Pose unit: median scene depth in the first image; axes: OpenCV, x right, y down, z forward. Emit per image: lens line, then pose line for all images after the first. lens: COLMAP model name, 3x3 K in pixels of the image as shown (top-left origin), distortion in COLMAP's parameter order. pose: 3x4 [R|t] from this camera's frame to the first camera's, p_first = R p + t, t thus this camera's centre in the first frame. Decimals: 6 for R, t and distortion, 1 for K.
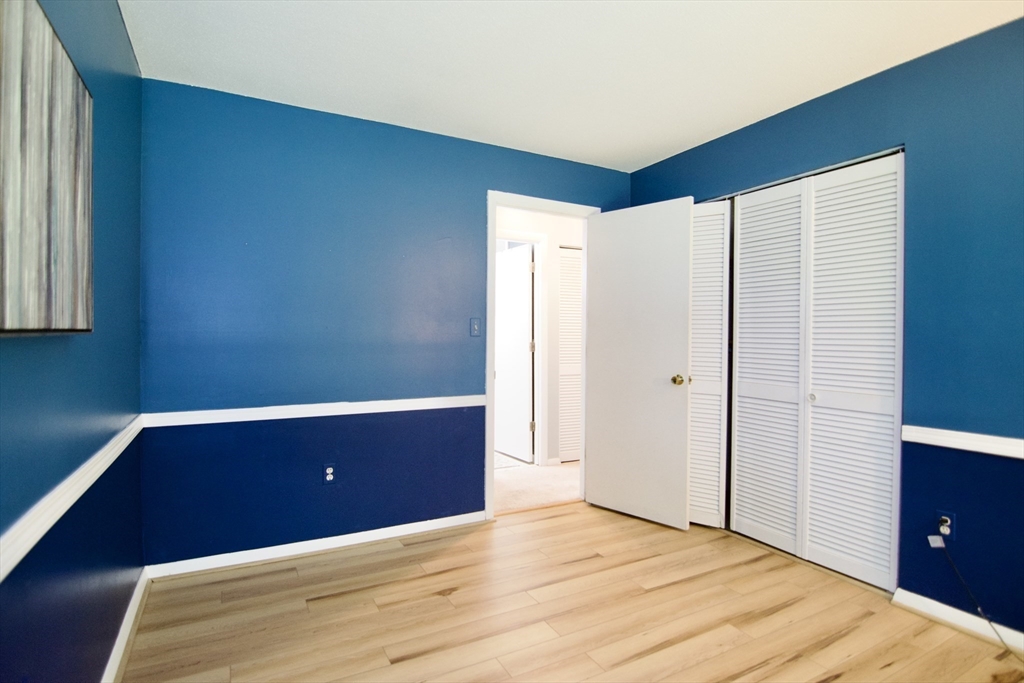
lens RADIAL K [[505.6, 0, 510.3], [0, 505.6, 338.2], [0, 0, 1]] dist [-0.001750, -0.001042]
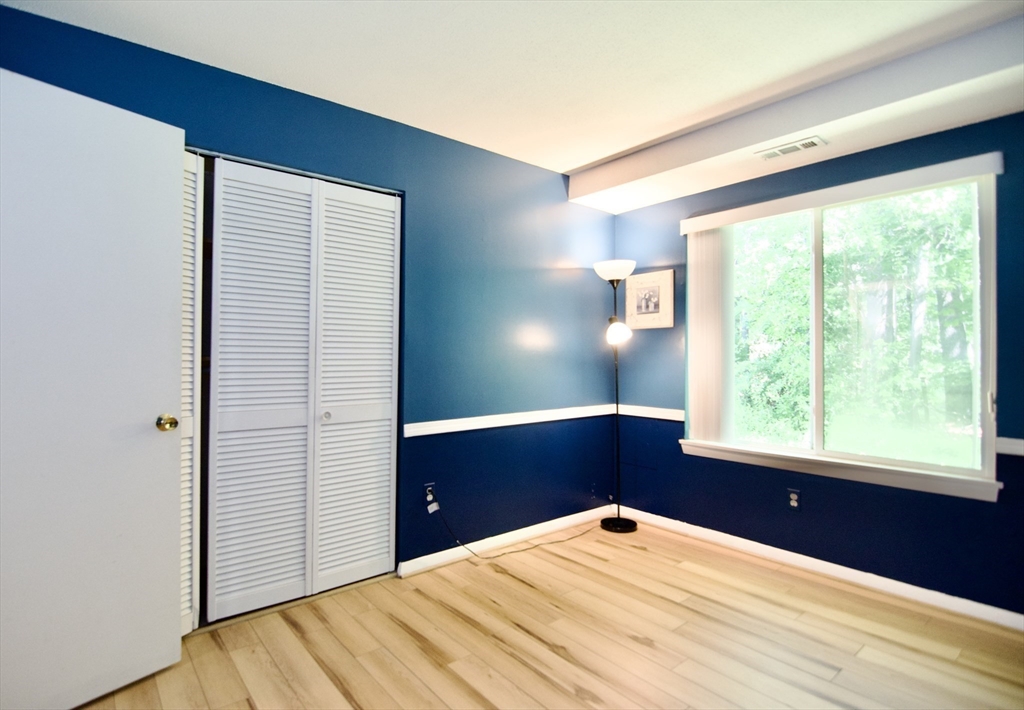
lens RADIAL K [[498.6, 0, 512.0], [0, 498.6, 352.4], [0, 0, 1]] dist [-0.000755, 0.000105]
pose [[-0.151101, 0.001803, 0.988517, -0.375422], [0.002590, 0.999996, -0.001428, 0.001159], [-0.988515, 0.002345, -0.151105, 0.799147]]
